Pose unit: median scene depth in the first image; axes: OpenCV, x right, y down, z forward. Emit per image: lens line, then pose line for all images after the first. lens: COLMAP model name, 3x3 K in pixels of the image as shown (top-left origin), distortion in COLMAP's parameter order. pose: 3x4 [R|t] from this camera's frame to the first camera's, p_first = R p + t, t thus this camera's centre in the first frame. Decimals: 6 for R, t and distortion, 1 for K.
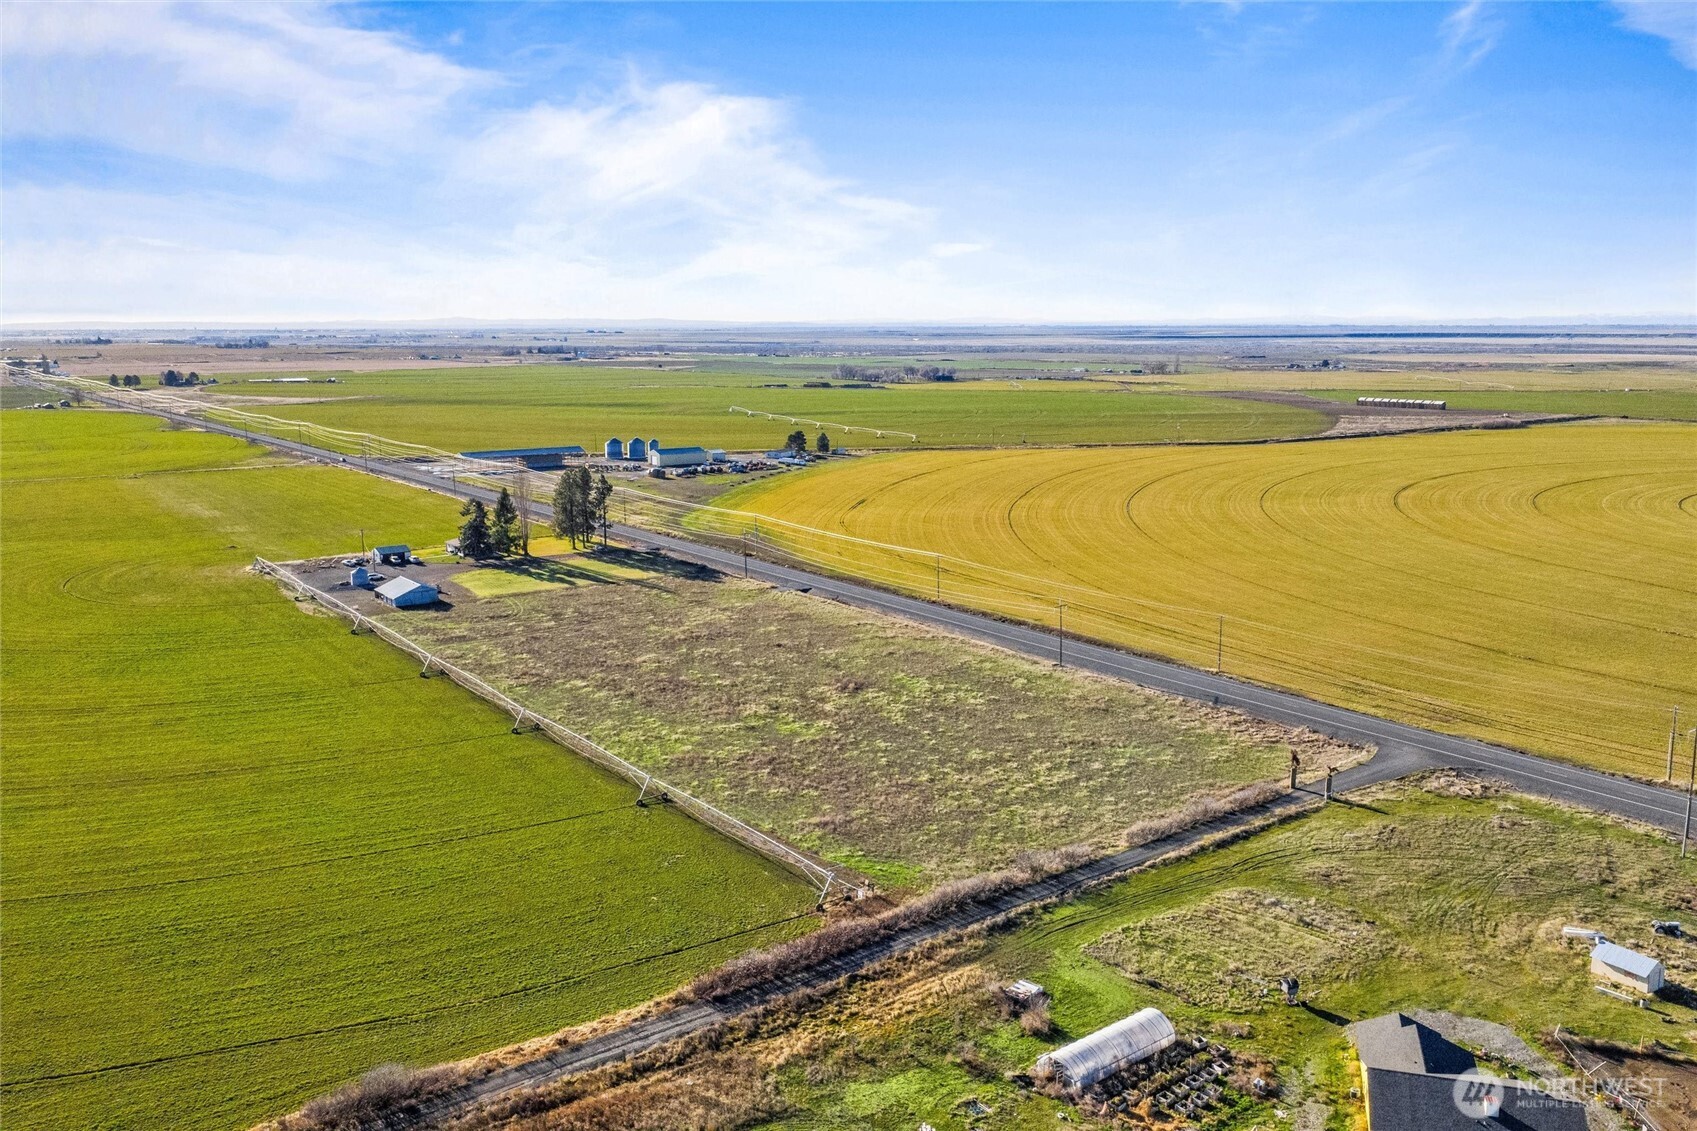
lens RADIAL K [[1400.7, 0, 851.7], [0, 1400.7, 572.9], [0, 0, 1]] dist [0.013825, -0.018910]
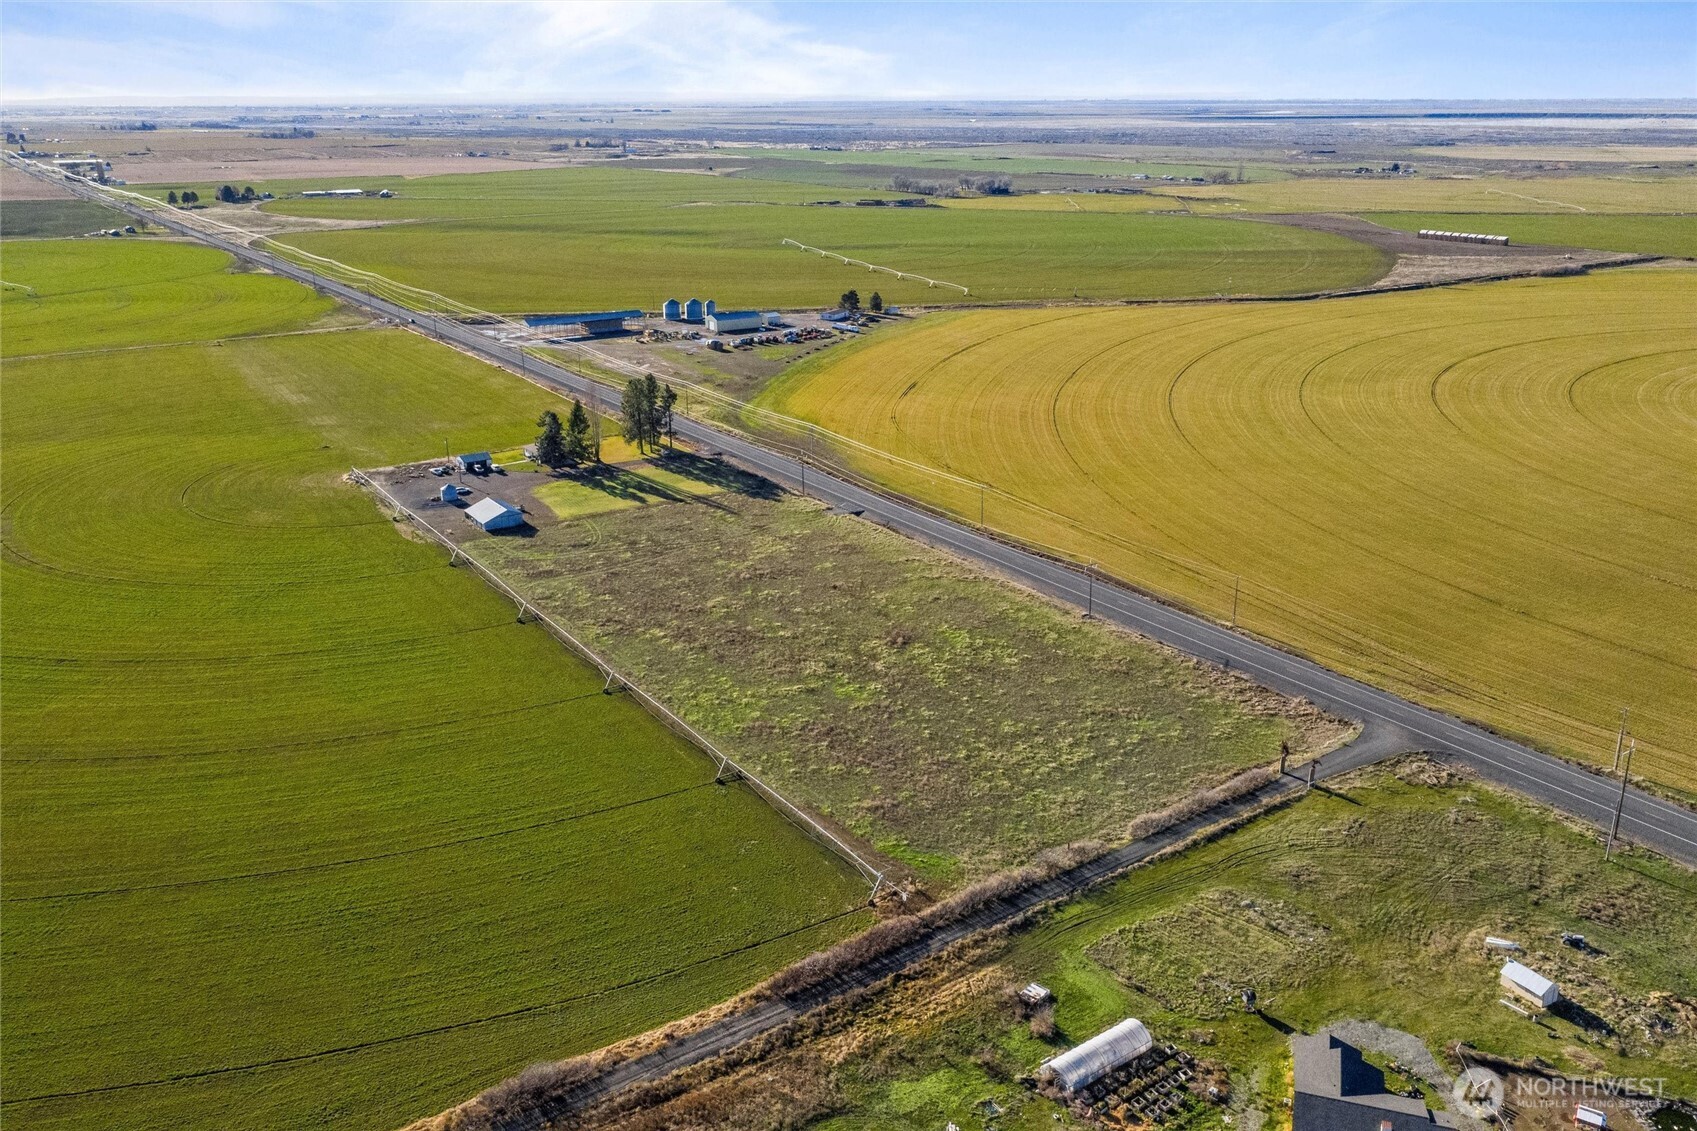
lens RADIAL K [[1400.7, 0, 851.7], [0, 1400.7, 572.9], [0, 0, 1]] dist [0.013825, -0.018910]
pose [[0.999320, 0.010978, -0.035212, 0.000126], [-0.005514, 0.988416, 0.151666, -0.170190], [0.036469, -0.151369, 0.987804, -0.118565]]
